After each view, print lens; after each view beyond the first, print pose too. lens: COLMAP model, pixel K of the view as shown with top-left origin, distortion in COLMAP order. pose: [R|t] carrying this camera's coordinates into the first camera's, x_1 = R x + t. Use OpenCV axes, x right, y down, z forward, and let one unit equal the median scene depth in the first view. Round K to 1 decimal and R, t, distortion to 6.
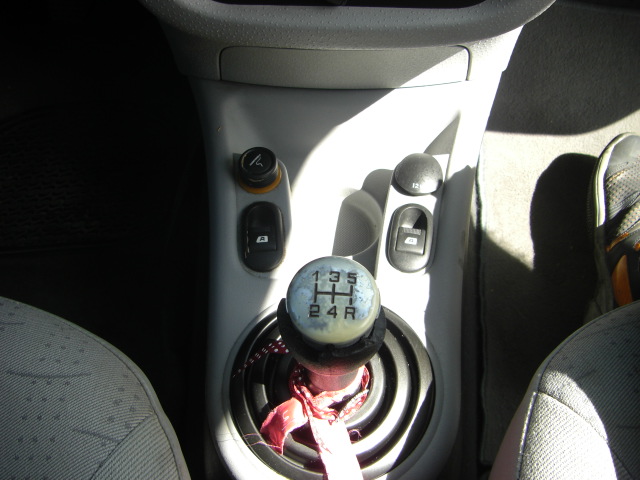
lens RADIAL K [[699.1, 0, 318.0], [0, 699.1, 239.5], [0, 0, 1]] dist [-0.121845, 0.000000]
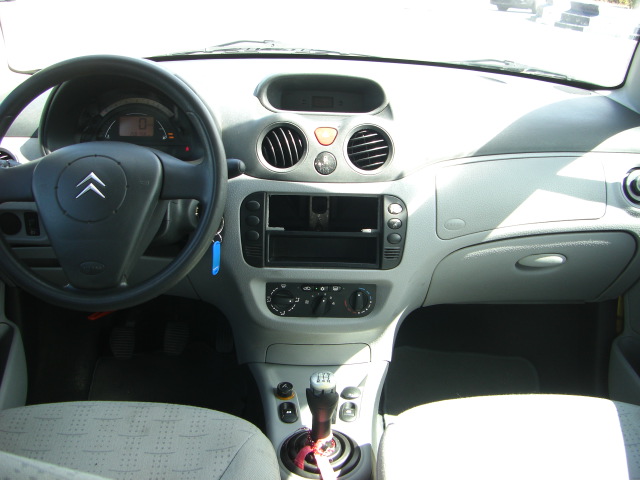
lens RADIAL K [[699.1, 0, 317.6], [0, 699.1, 242.1], [0, 0, 1]] dist [-0.121845, 0.000000]
pose [[0.997340, 0.008245, 0.072428, -0.158157], [0.035174, 0.815823, -0.577230, 0.909457], [-0.063848, 0.578242, 0.813363, -1.309266]]
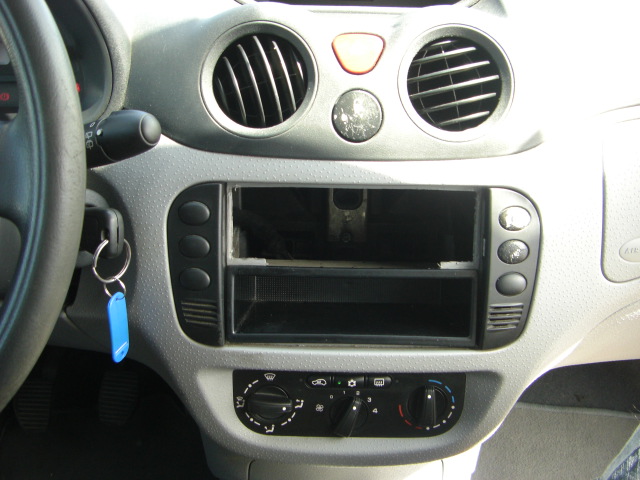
lens RADIAL K [[699.1, 0, 317.5], [0, 699.1, 226.4], [0, 0, 1]] dist [-0.121845, 0.000000]
pose [[0.999865, 0.002445, 0.016236, -0.041136], [0.006439, 0.851245, -0.524728, 0.030946], [-0.015104, 0.524762, 0.851115, -0.358298]]
